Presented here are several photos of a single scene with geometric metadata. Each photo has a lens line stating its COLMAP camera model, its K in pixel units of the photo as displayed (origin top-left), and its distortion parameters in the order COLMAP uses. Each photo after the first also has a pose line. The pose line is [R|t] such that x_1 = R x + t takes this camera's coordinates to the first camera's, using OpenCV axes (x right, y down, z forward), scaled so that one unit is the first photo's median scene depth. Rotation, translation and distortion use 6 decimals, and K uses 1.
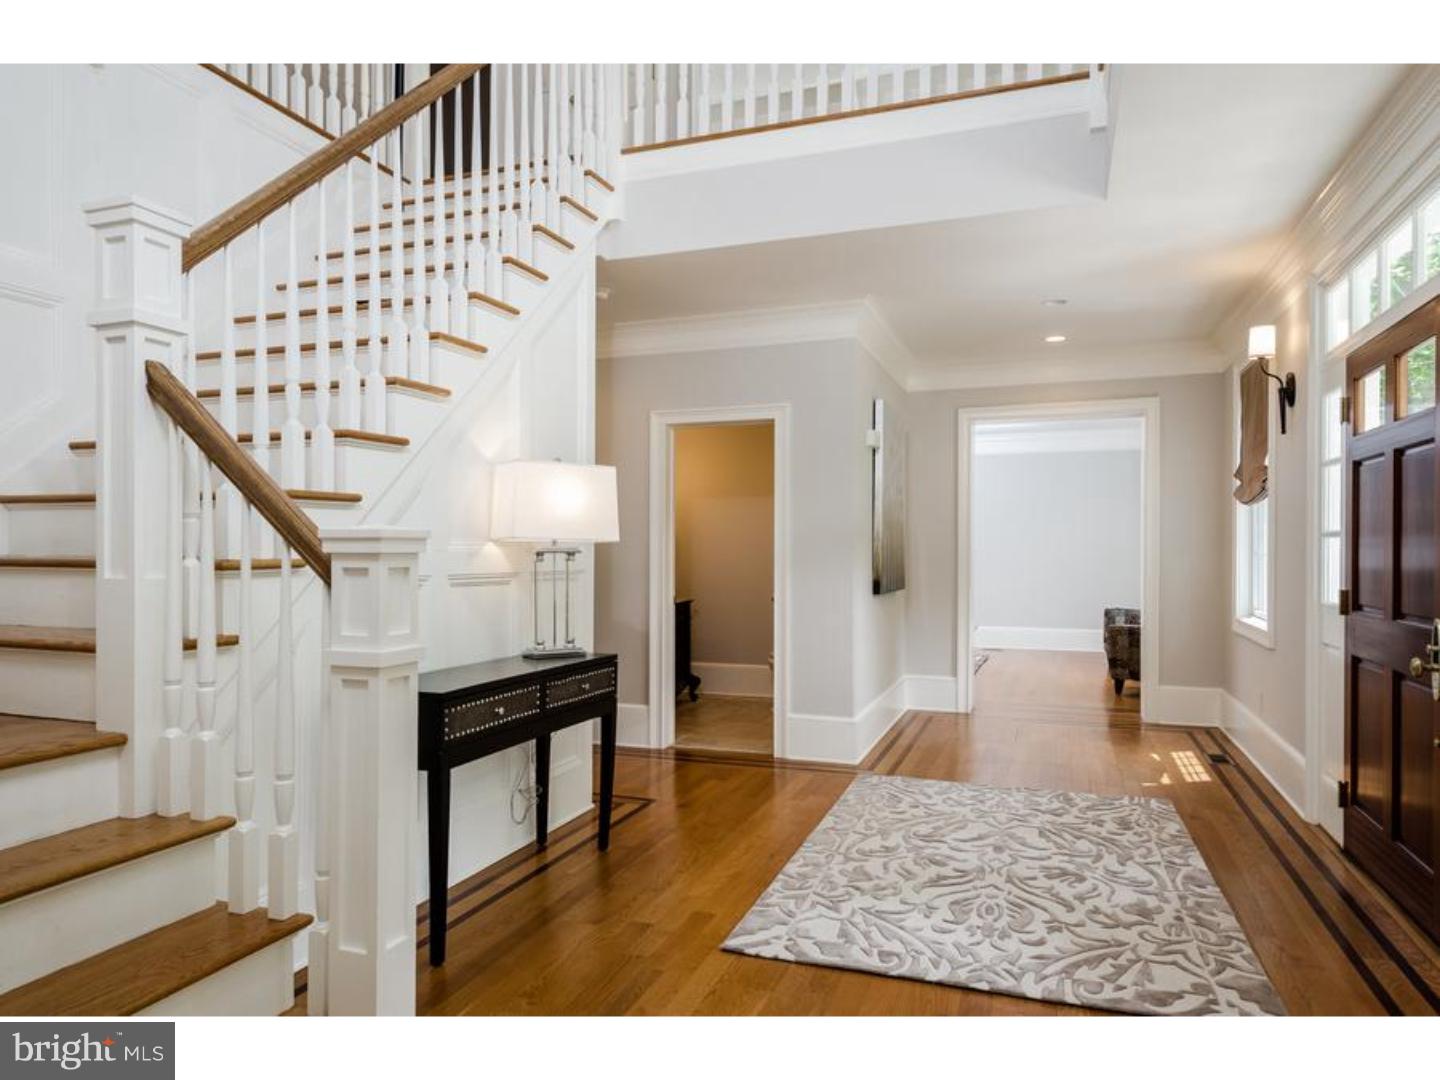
lens RADIAL K [[924.8, 0, 710.9], [0, 924.8, 546.8], [0, 0, 1]] dist [0.022703, -0.008819]
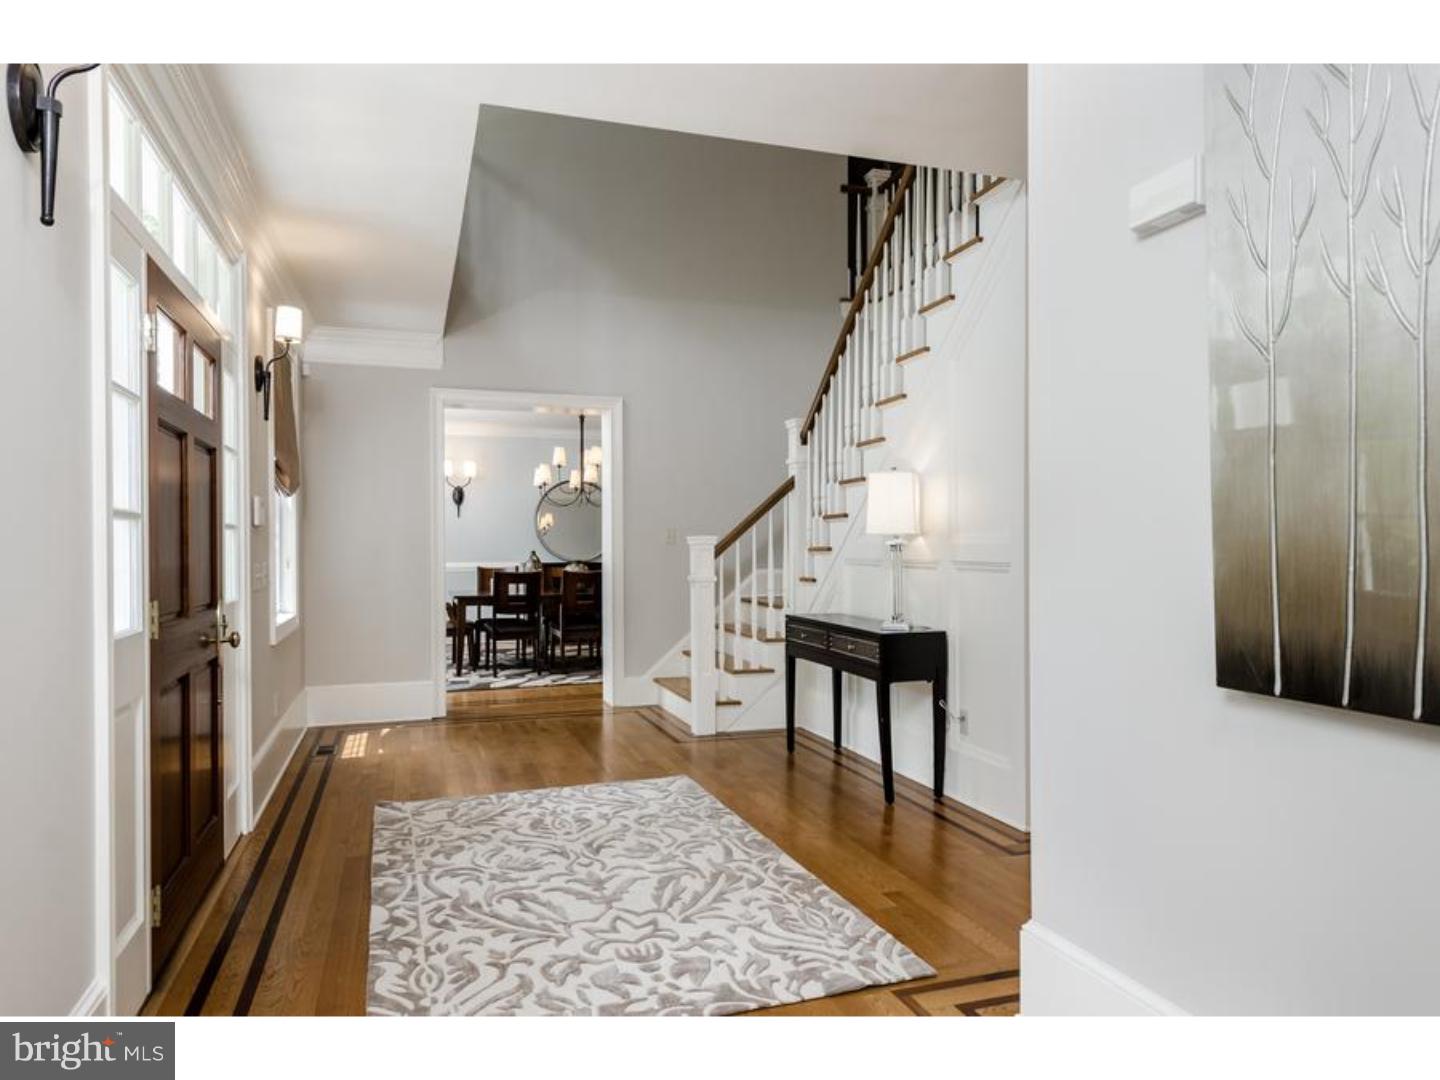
lens RADIAL K [[924.8, 0, 714.0], [0, 924.8, 542.0], [0, 0, 1]] dist [0.022703, -0.008819]
pose [[-0.779135, 0.001434, -0.626854, 0.812842], [0.003300, 0.999993, -0.001814, 0.003786], [0.626847, -0.003482, -0.779135, 1.845502]]
